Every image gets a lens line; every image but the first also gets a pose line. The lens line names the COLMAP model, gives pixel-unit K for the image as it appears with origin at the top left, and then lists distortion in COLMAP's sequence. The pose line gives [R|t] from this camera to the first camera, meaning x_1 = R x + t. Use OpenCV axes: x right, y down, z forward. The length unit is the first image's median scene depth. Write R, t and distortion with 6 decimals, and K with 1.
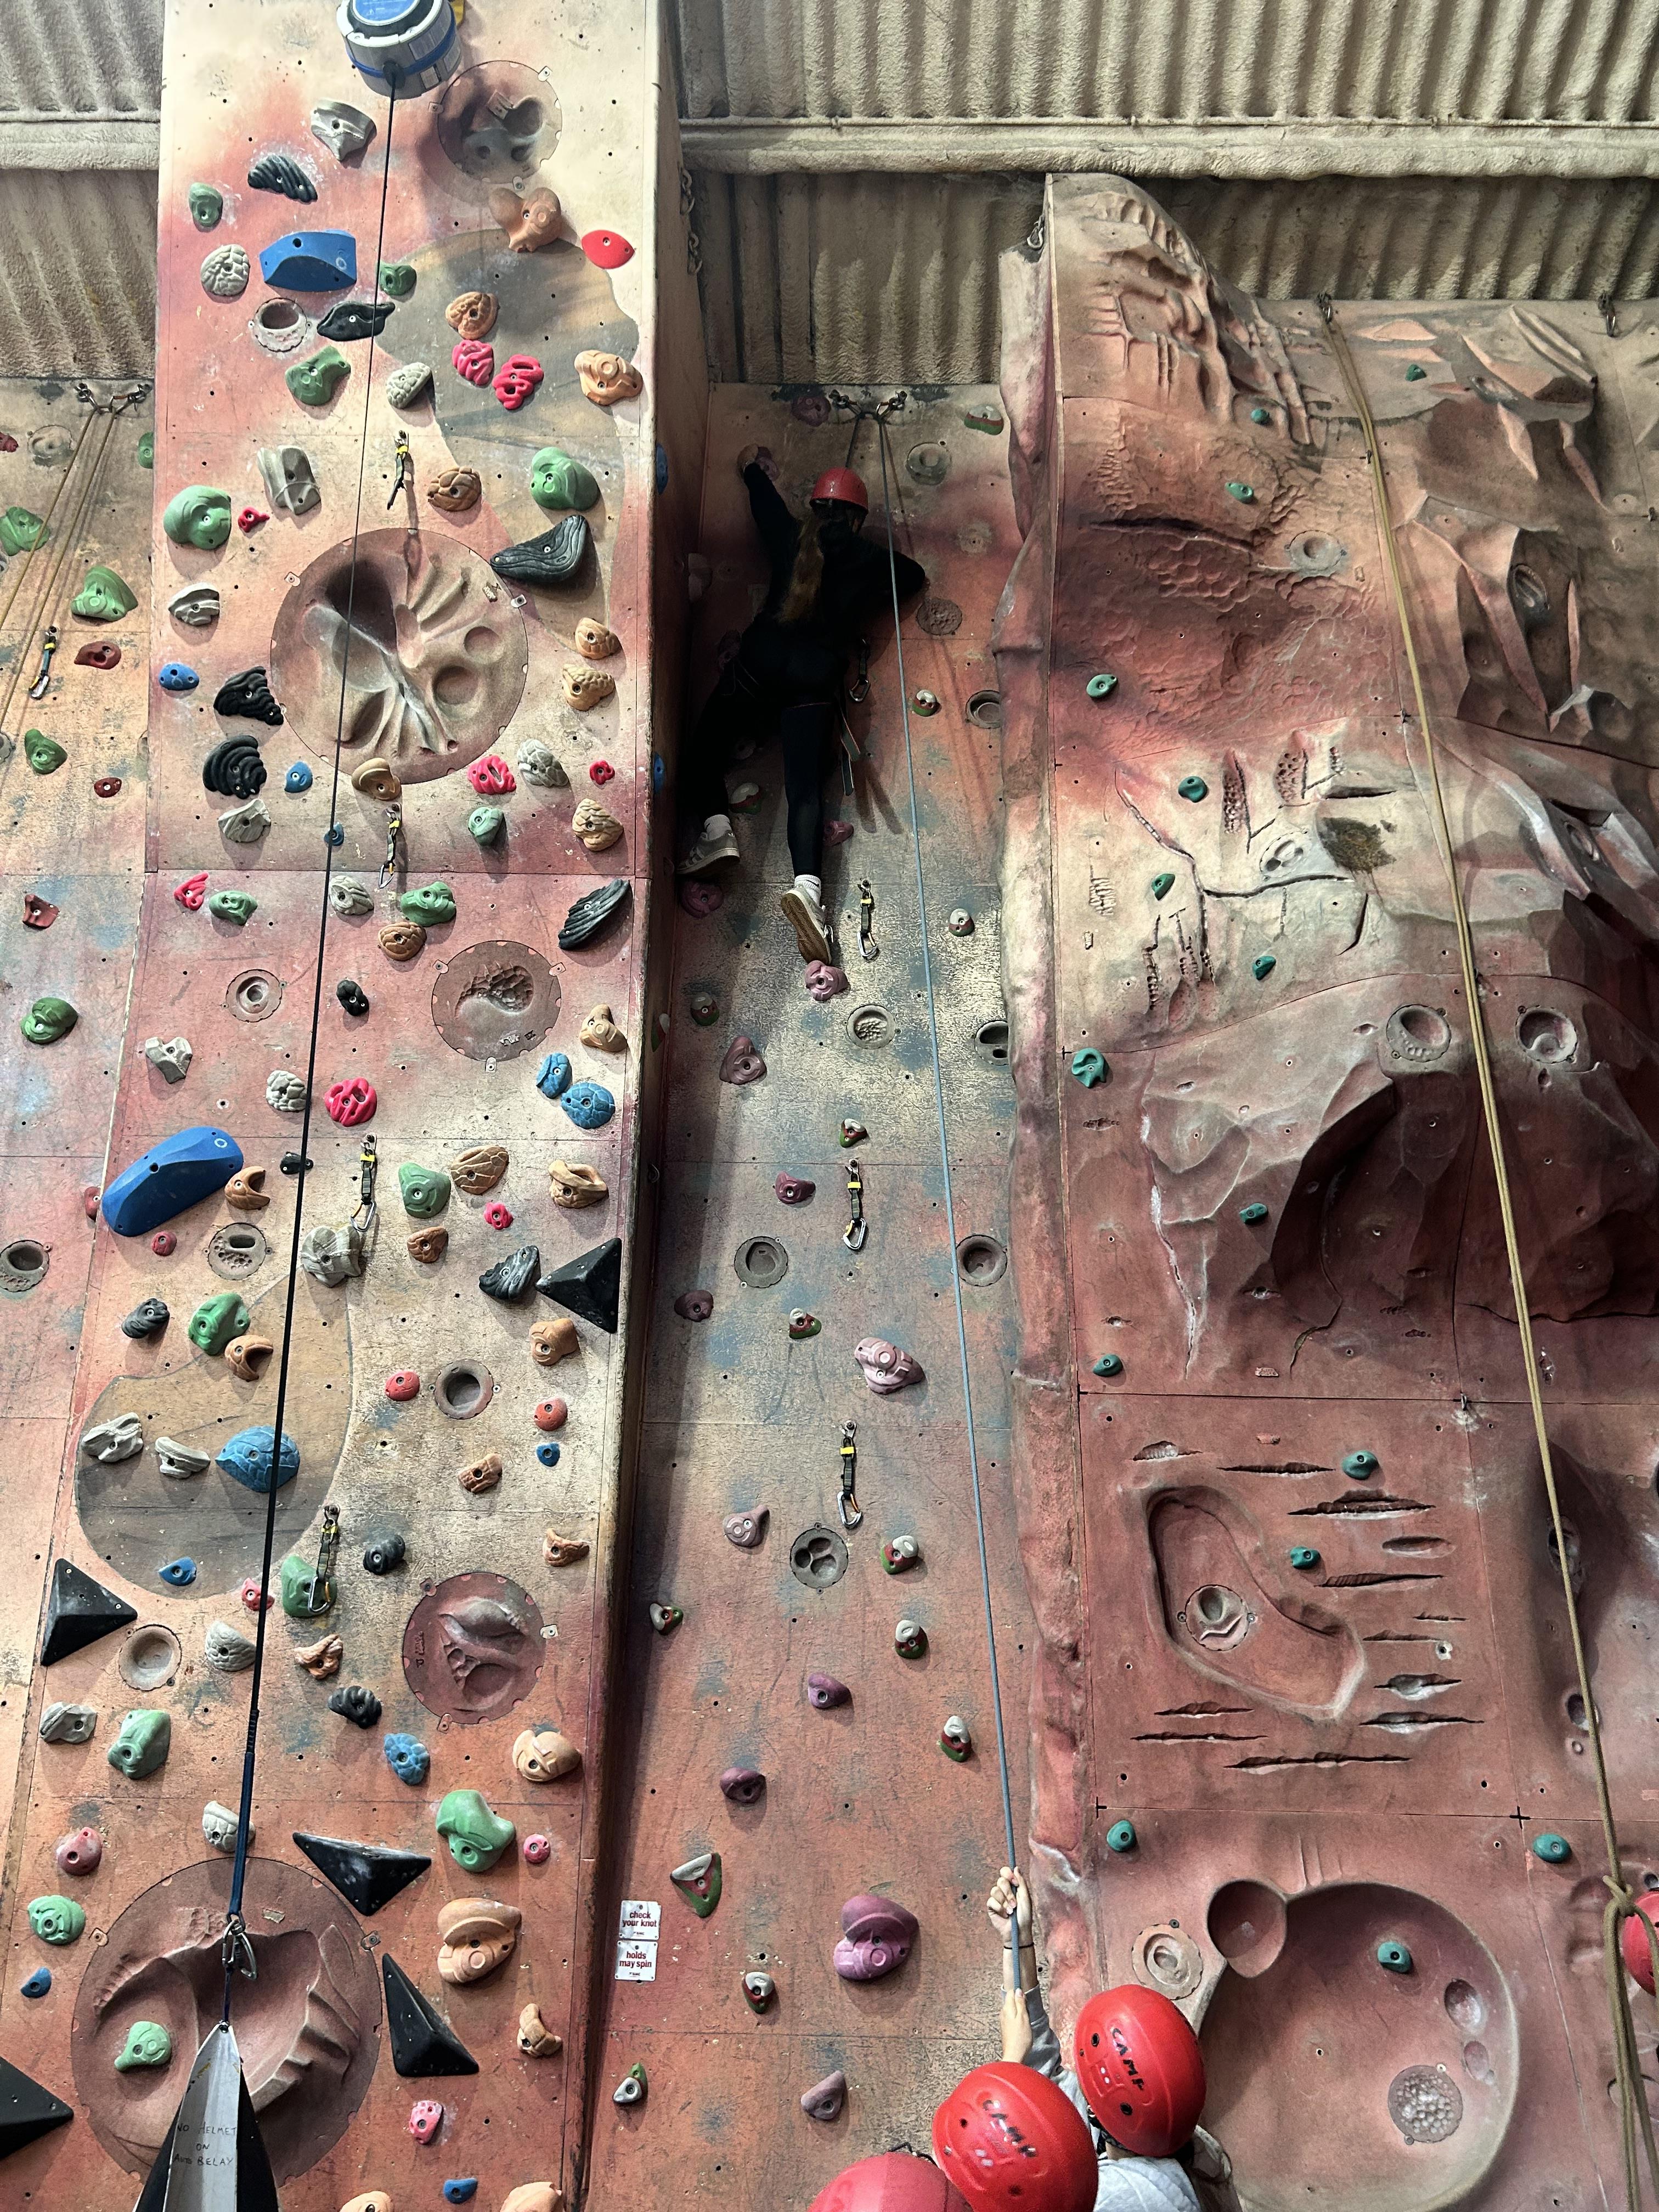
lens RADIAL K [[1663.8, 0, 840.7], [0, 1663.8, 1094.3], [0, 0, 1]] dist [0.056349, -0.061501]
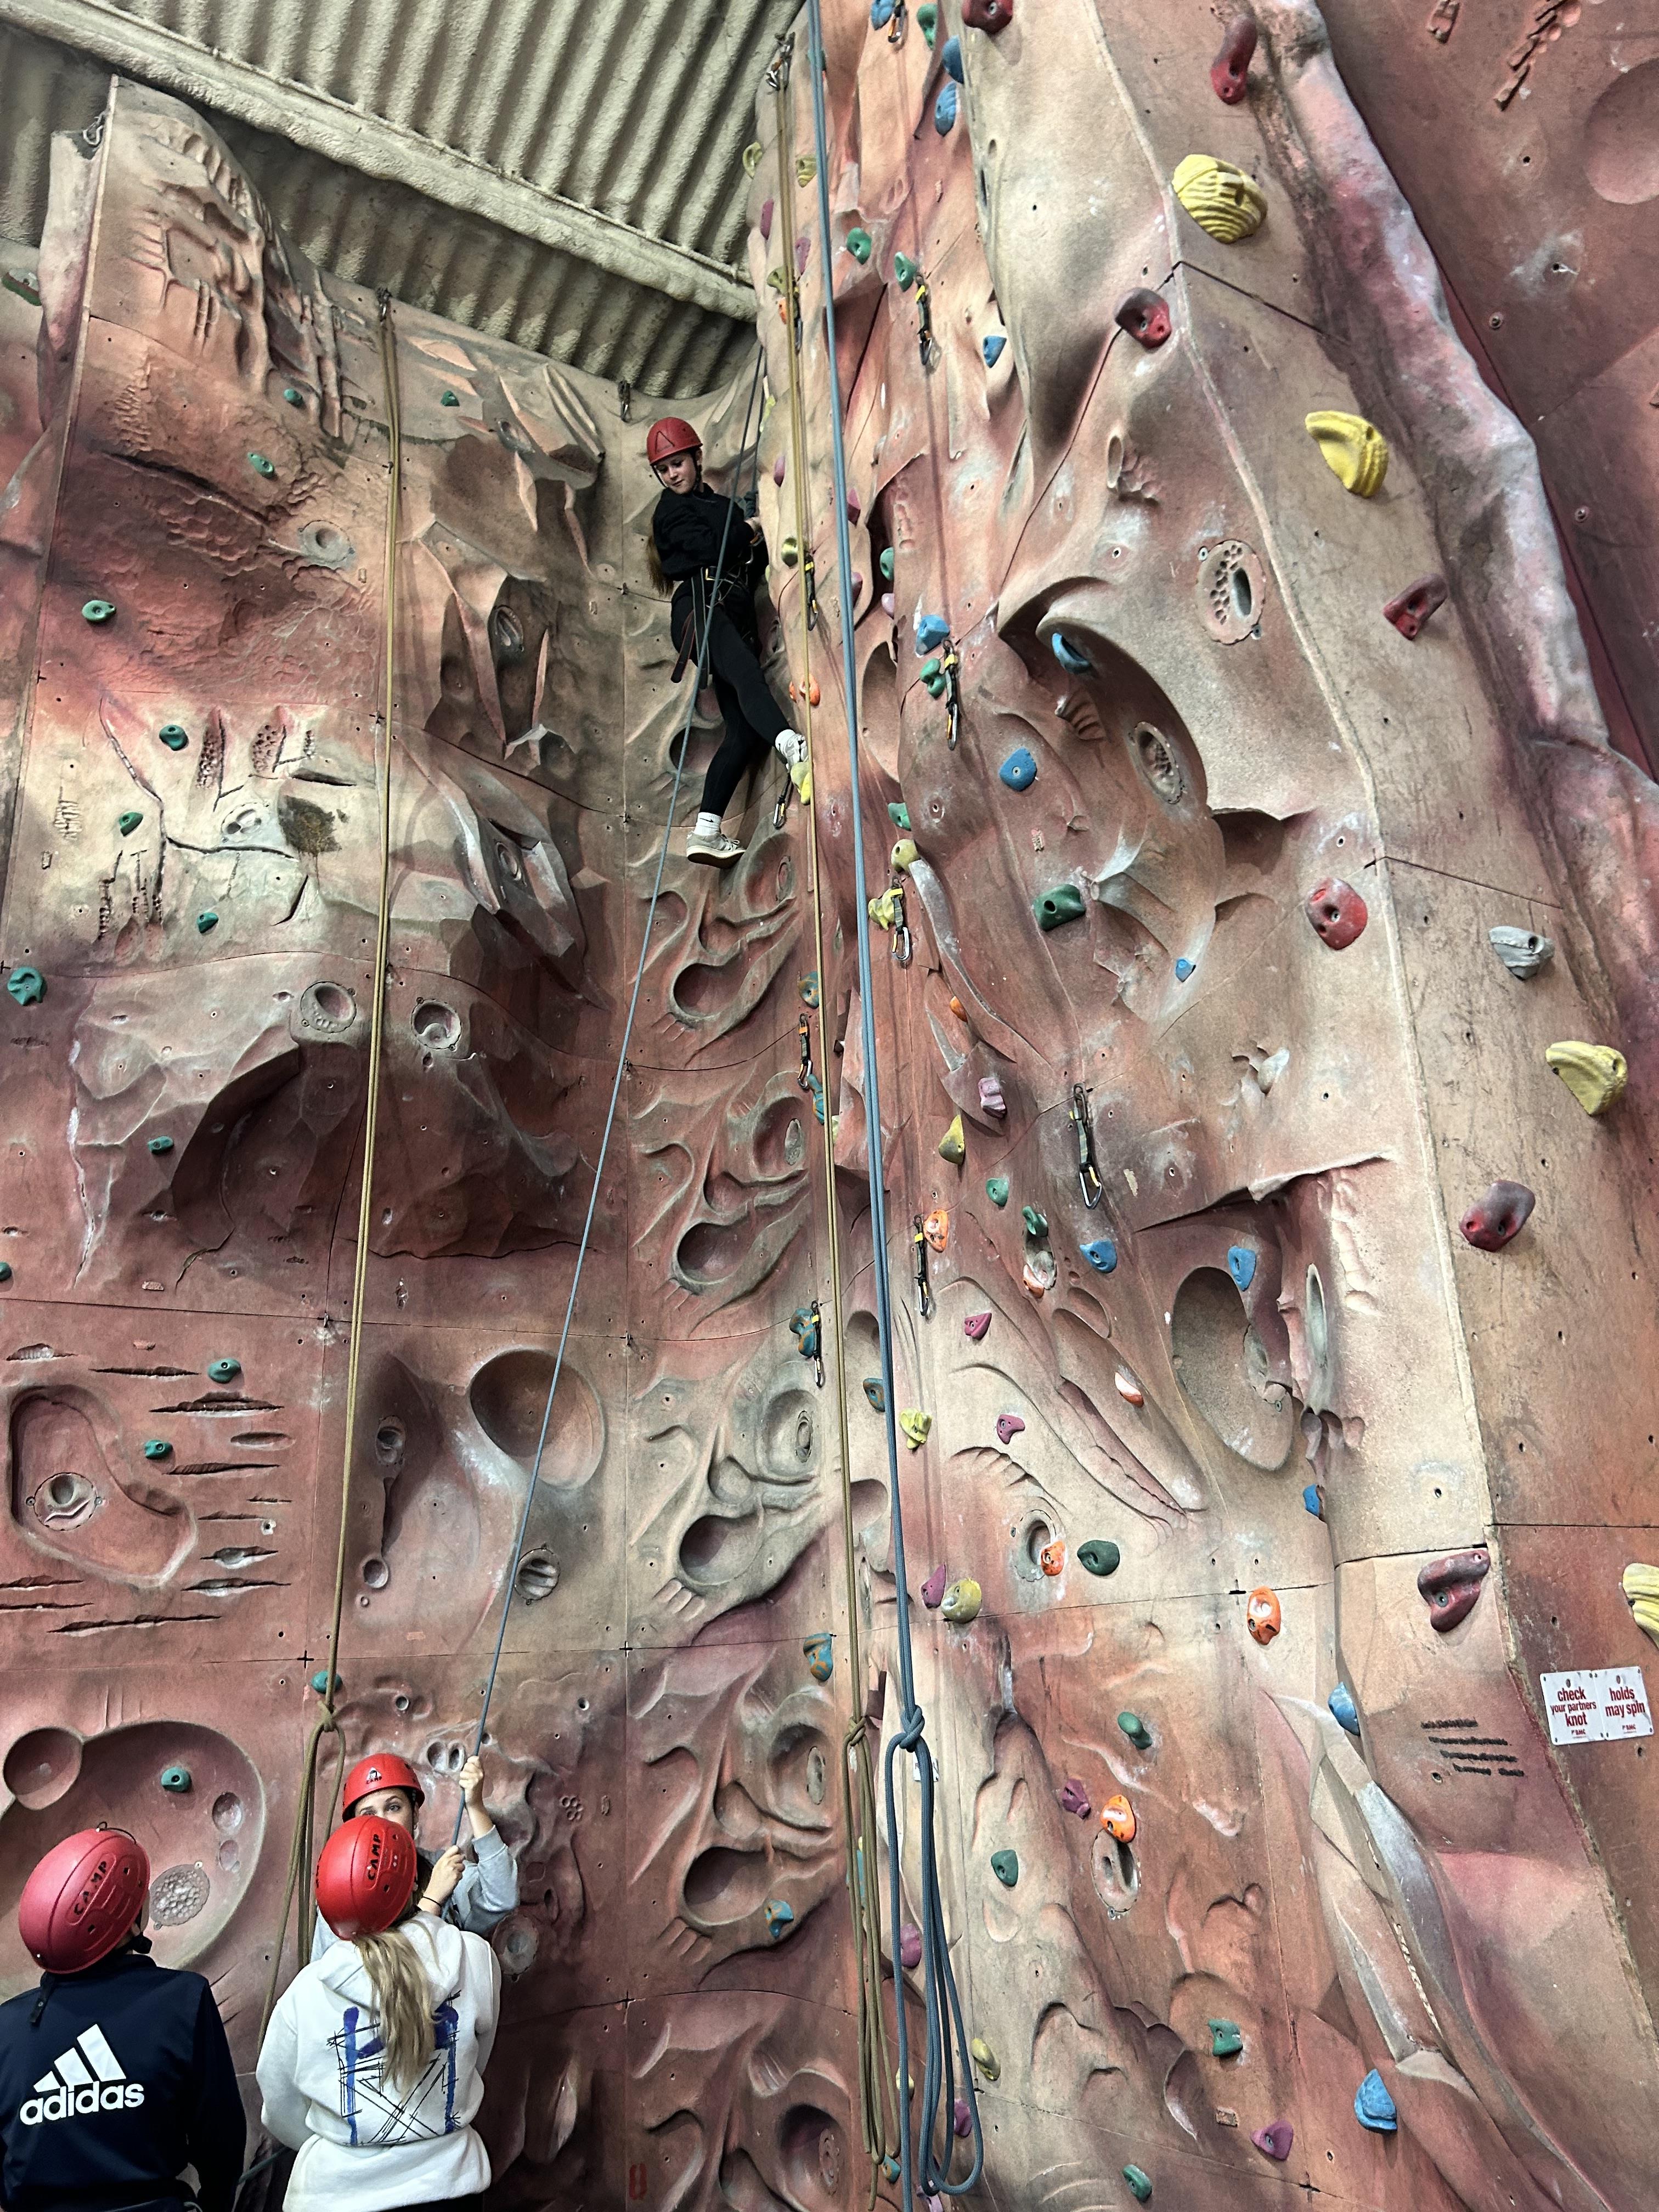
lens RADIAL K [[1663.8, 0, 832.5], [0, 1663.8, 1128.8], [0, 0, 1]] dist [0.056349, -0.061501]
pose [[0.857543, 0.109323, 0.502662, 0.067792], [-0.155311, 0.986580, 0.050391, -0.062213], [-0.490407, -0.121281, 0.863013, -0.168211]]
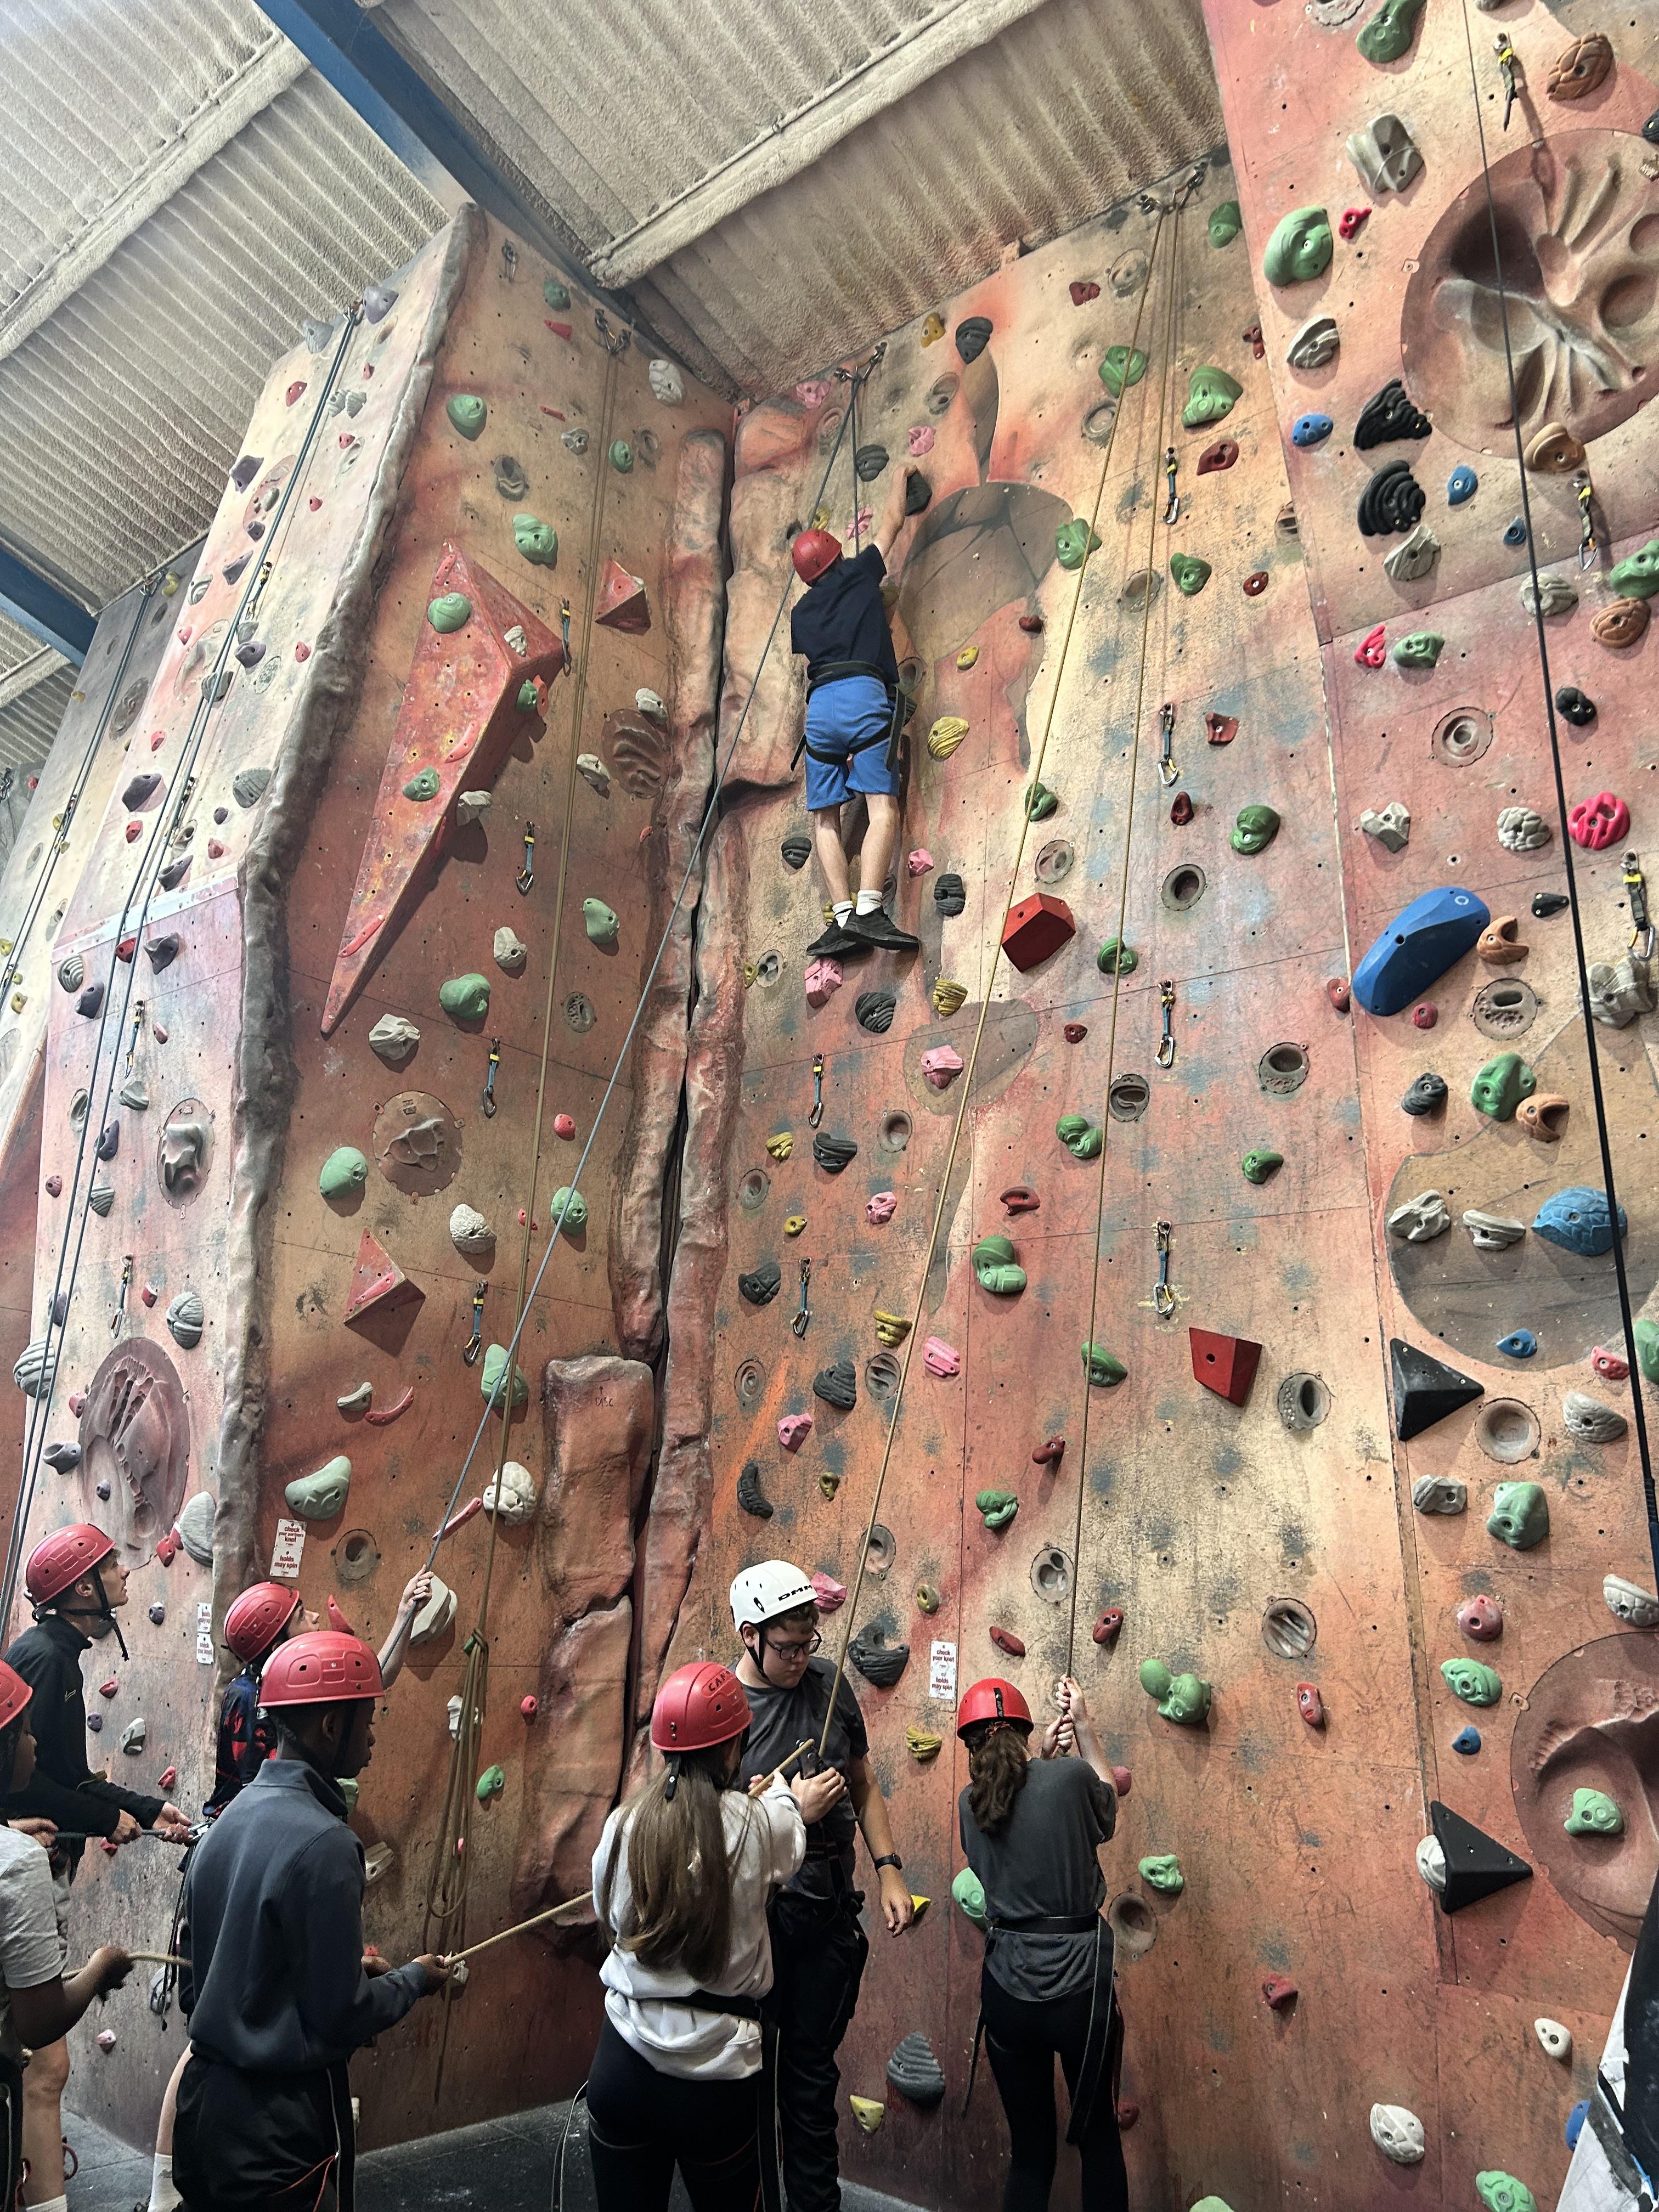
lens RADIAL K [[1663.8, 0, 820.8], [0, 1663.8, 1125.7], [0, 0, 1]] dist [0.056349, -0.061501]
pose [[0.763437, -0.145437, -0.629295, -0.074841], [0.222514, 0.973897, 0.044867, 0.030828], [0.606342, -0.174280, 0.775871, 0.037860]]
